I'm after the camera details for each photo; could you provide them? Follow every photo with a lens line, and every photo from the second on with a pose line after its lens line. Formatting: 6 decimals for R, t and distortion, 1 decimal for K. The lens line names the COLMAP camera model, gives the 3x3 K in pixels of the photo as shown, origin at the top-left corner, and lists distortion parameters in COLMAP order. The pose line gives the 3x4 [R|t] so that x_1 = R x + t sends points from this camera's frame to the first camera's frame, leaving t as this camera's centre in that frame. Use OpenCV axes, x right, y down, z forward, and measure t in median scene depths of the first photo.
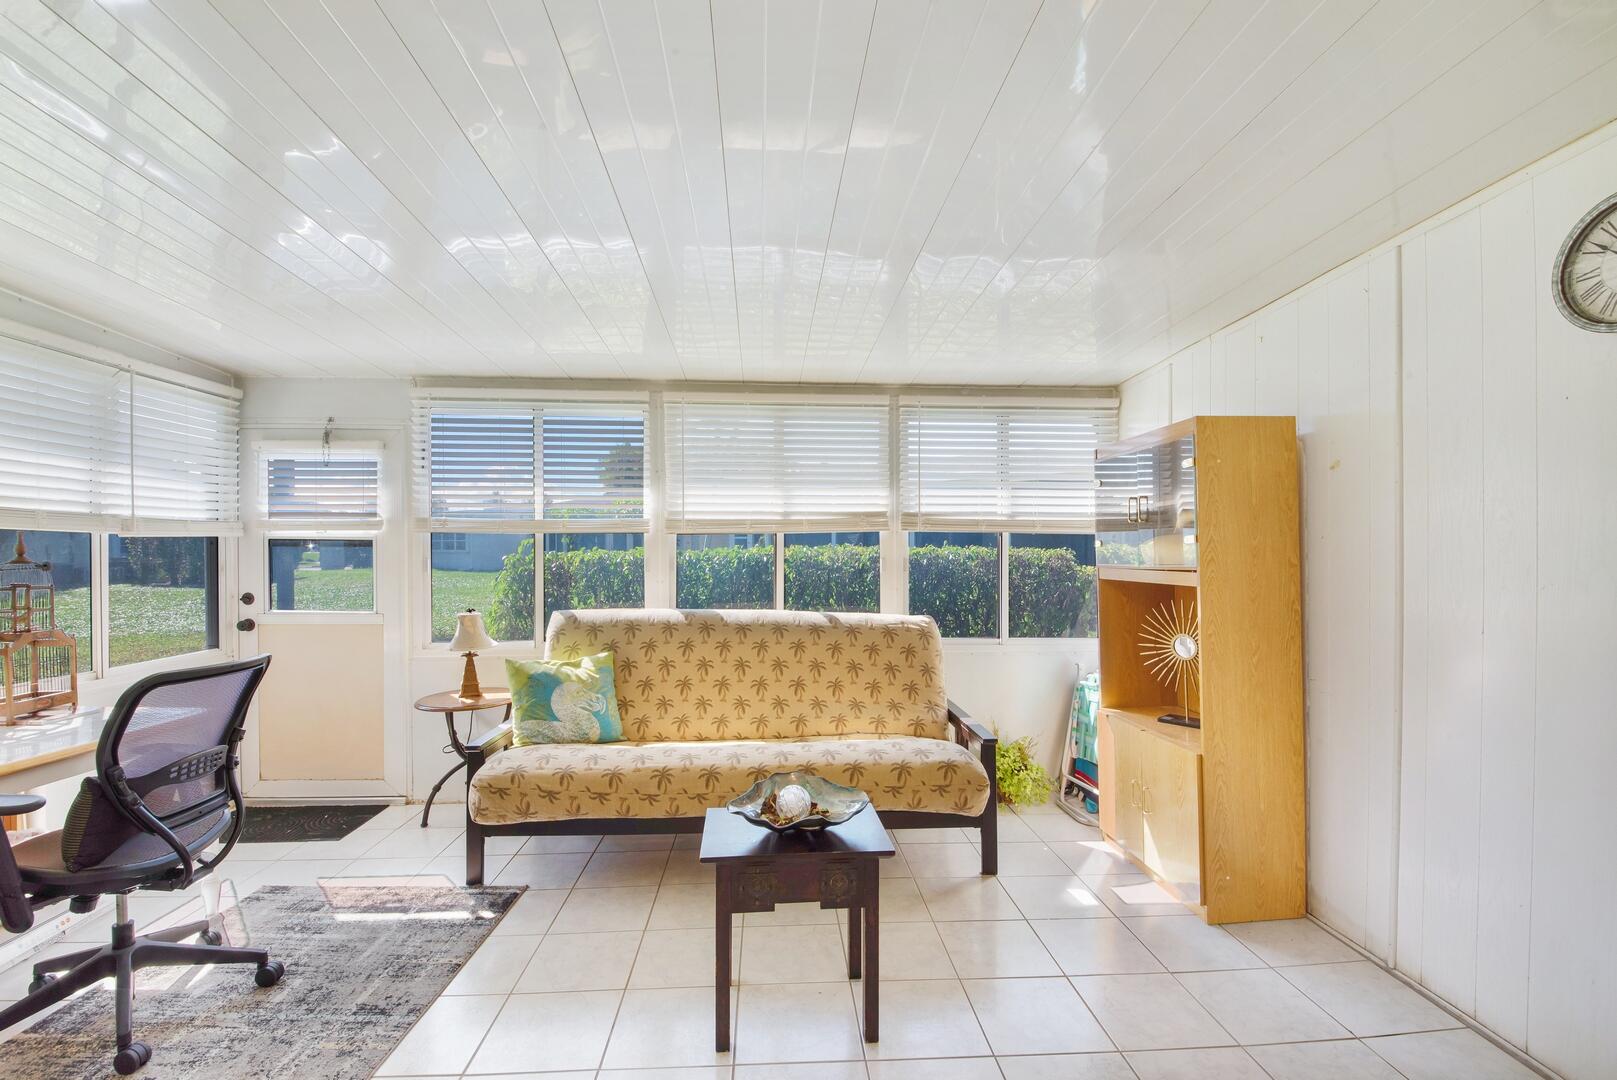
lens RADIAL K [[686.0, 0, 808.5], [0, 686.0, 540.0], [0, 0, 1]] dist [0.000598, 0.000011]
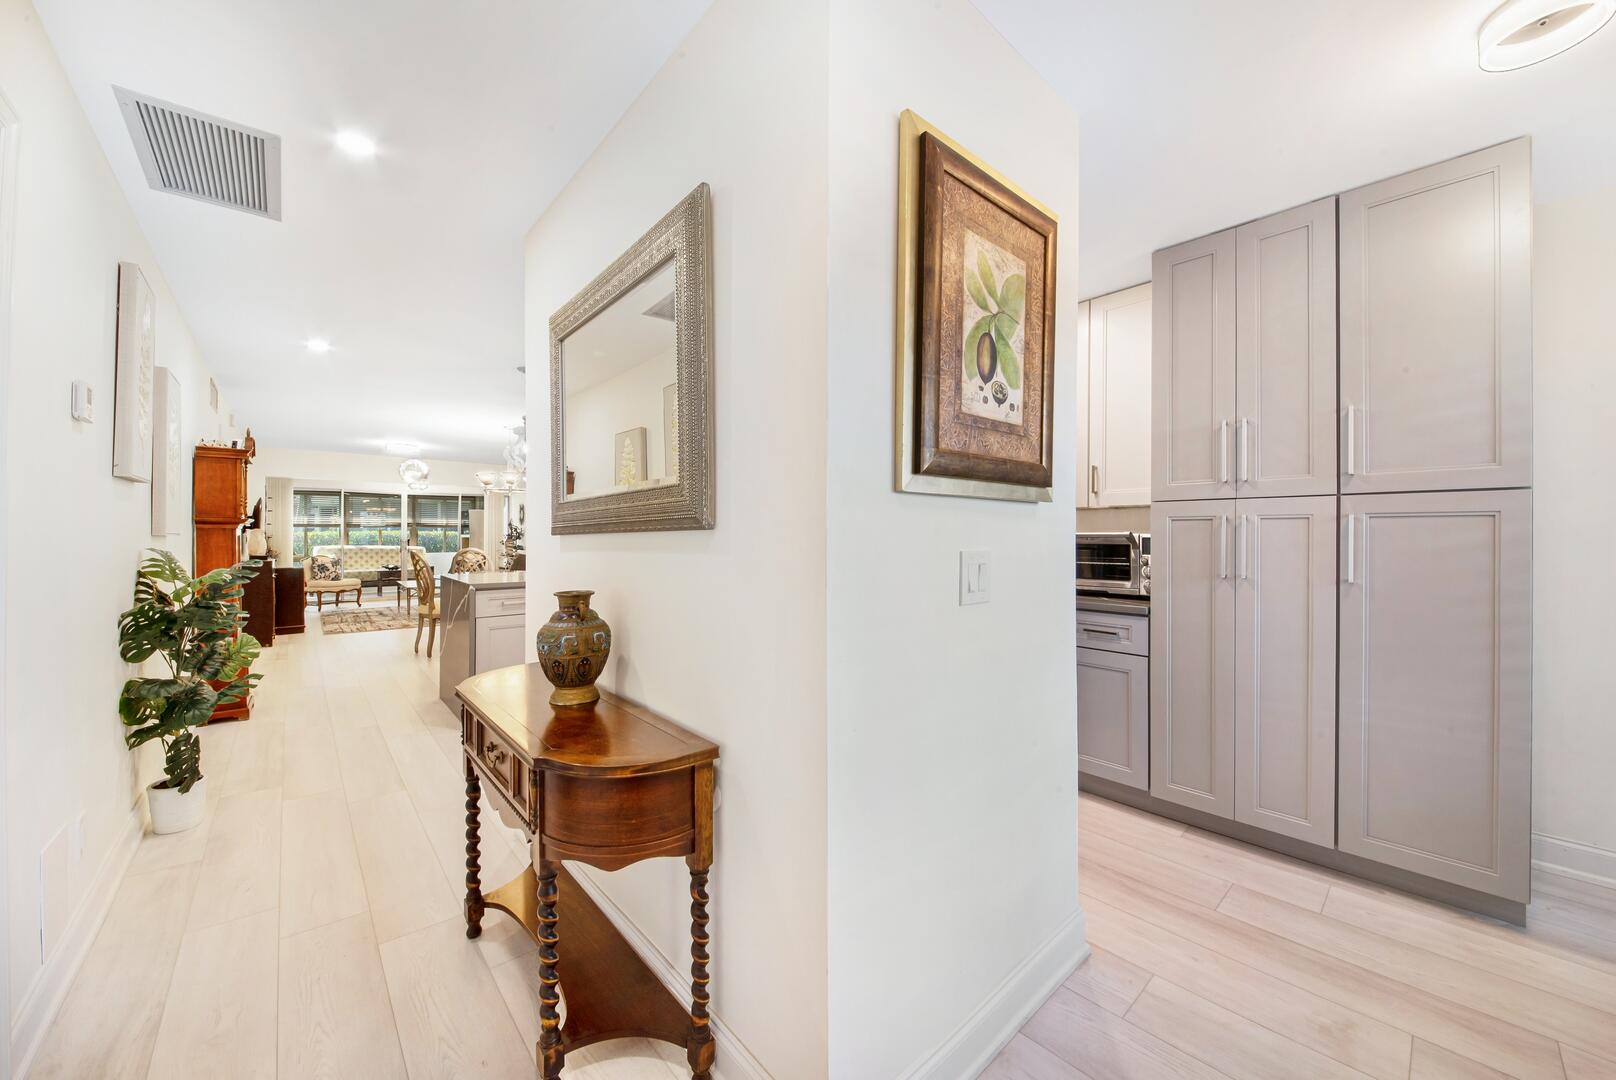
lens RADIAL K [[580.2, 0, 802.9], [0, 580.2, 528.7], [0, 0, 1]] dist [0.018872, -0.017065]
pose [[0.787742, 0.006795, 0.615968, -0.227684], [-0.002495, 0.999966, -0.007841, 0.019447], [-0.616000, 0.004640, 0.787732, -3.694168]]
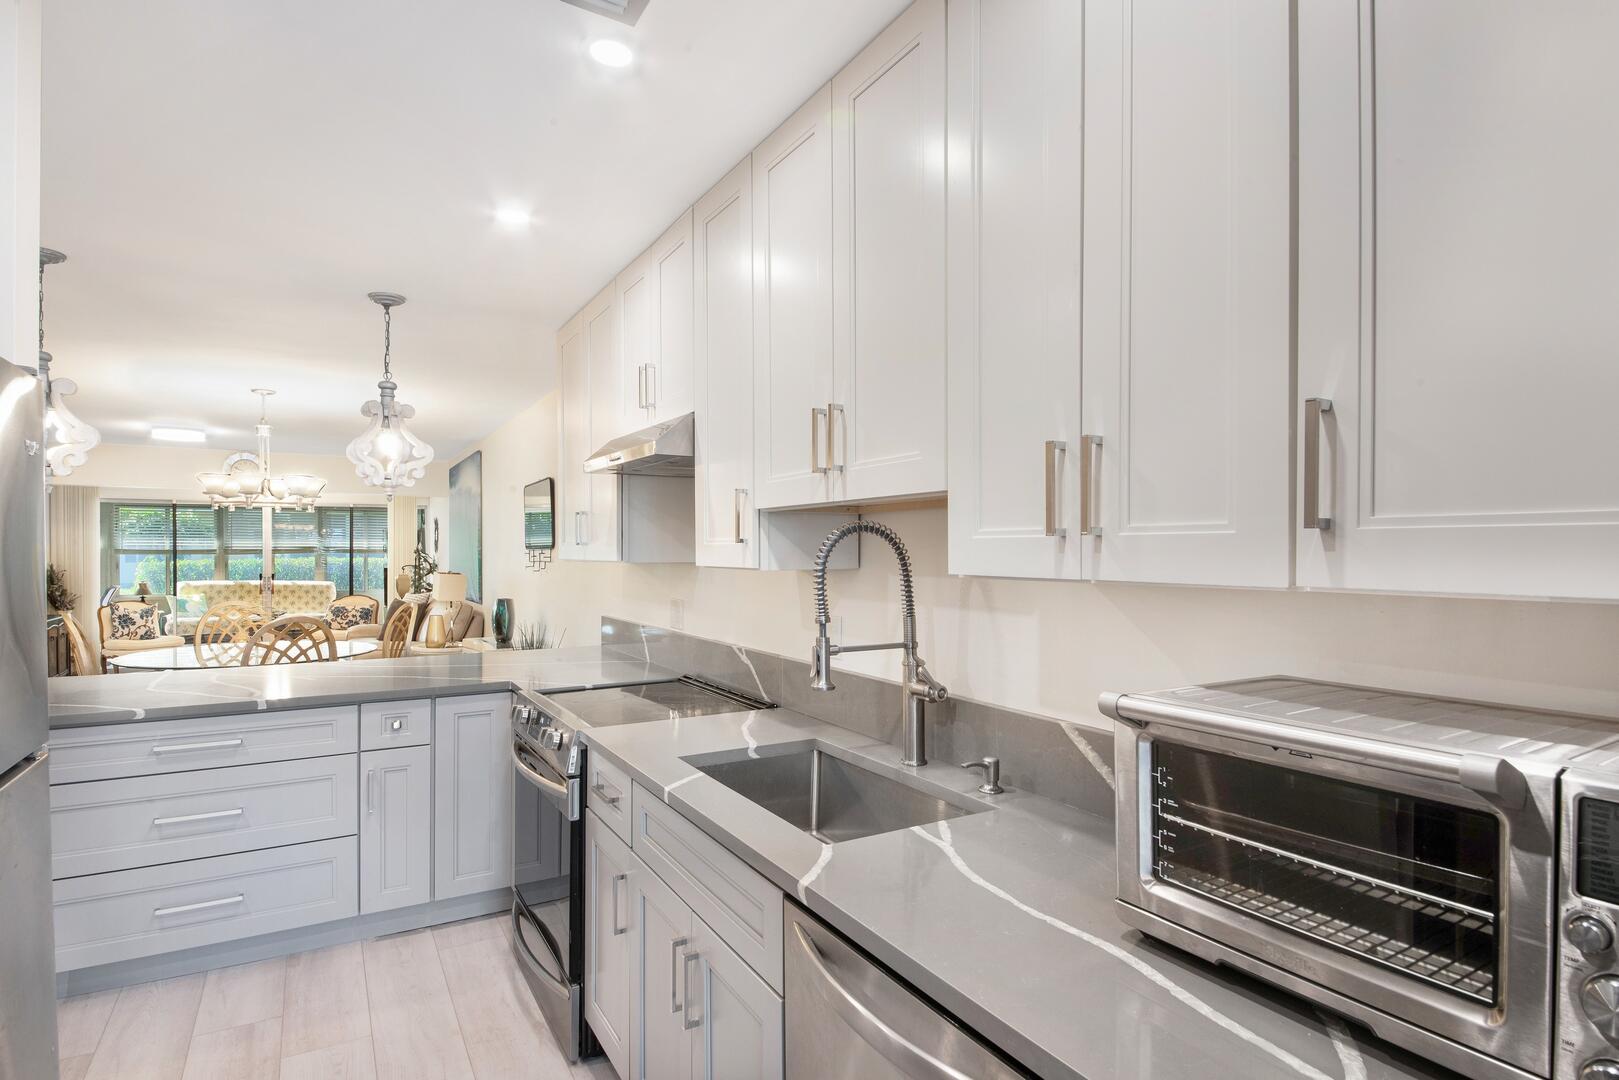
lens RADIAL K [[832.6, 0, 826.7], [0, 832.6, 549.5], [0, 0, 1]] dist [0.001363, -0.007680]
pose [[0.880722, -0.000425, 0.473633, 0.382073], [0.000047, 1.000000, 0.000809, -0.034294], [-0.473633, -0.000691, 0.880722, -3.439668]]
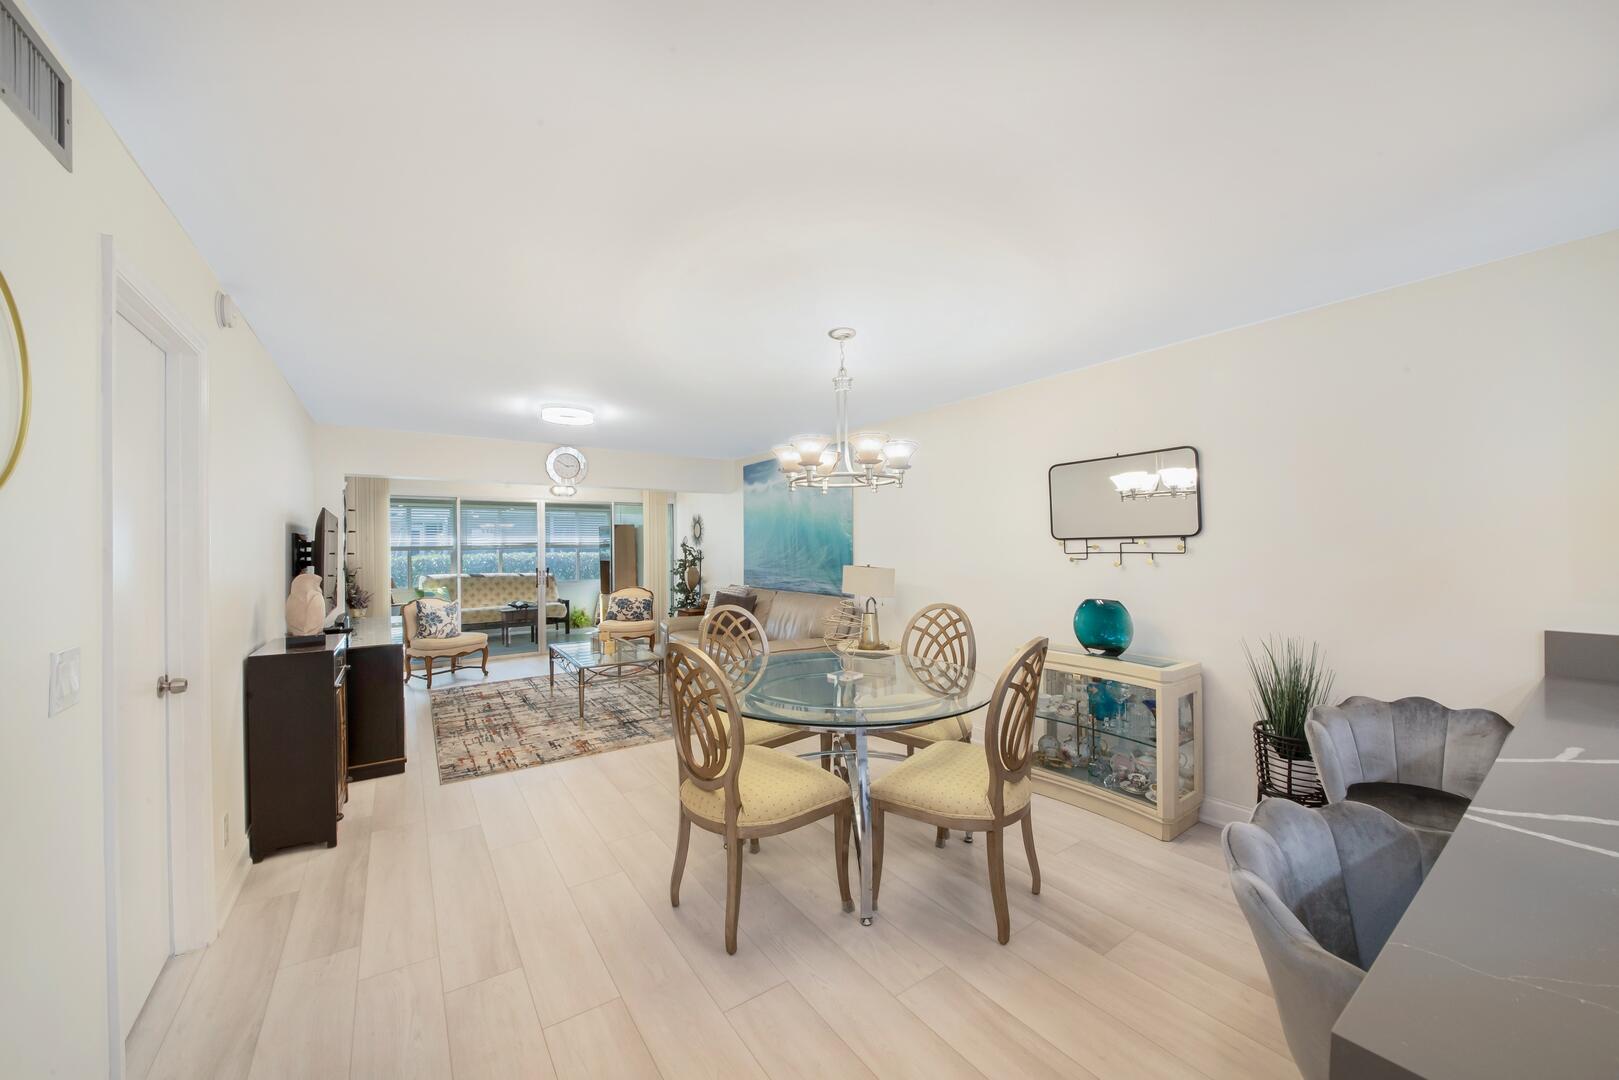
lens RADIAL K [[580.5, 0, 813.7], [0, 580.5, 535.1], [0, 0, 1]] dist [0.000809, -0.000058]
pose [[0.845264, -0.002646, 0.534342, -0.280883], [0.010680, 0.999872, -0.011943, -0.030757], [-0.534242, 0.015801, 0.845184, -2.236022]]
